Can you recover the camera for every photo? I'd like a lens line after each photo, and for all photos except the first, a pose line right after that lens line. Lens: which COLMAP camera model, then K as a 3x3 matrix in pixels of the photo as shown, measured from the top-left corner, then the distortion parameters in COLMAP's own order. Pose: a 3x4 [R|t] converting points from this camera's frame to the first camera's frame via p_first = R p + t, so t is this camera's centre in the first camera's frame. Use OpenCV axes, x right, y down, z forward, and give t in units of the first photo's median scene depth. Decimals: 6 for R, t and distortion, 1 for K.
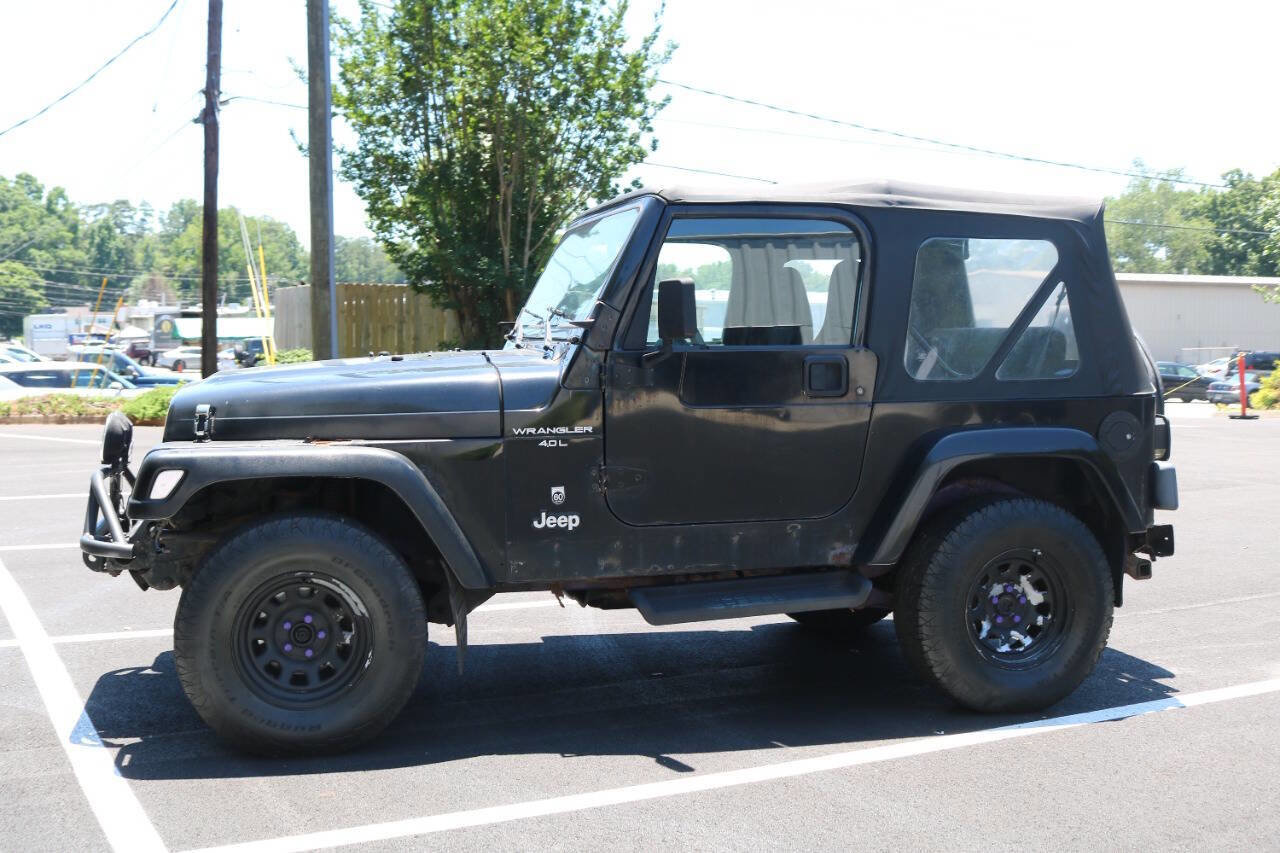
lens RADIAL K [[1420.4, 0, 629.8], [0, 1420.4, 424.1], [0, 0, 1]] dist [-0.084520, 0.000000]
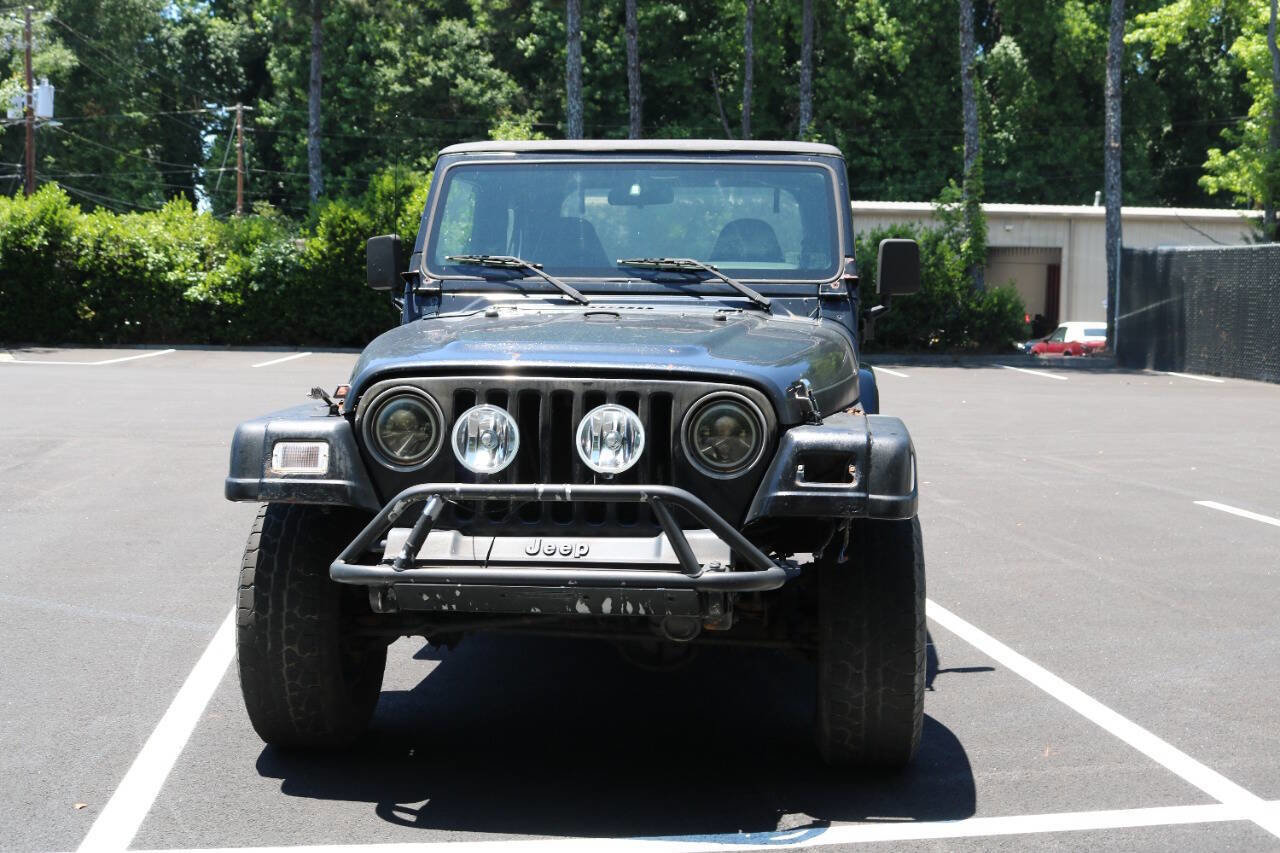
lens RADIAL K [[1591.2, 0, 633.8], [0, 1591.2, 430.9], [0, 0, 1]] dist [-0.073885, 0.000000]
pose [[0.345129, -0.085735, 0.934631, -1.096995], [0.052559, 0.996022, 0.071957, -0.050490], [-0.937082, 0.024289, 0.348263, 0.714185]]
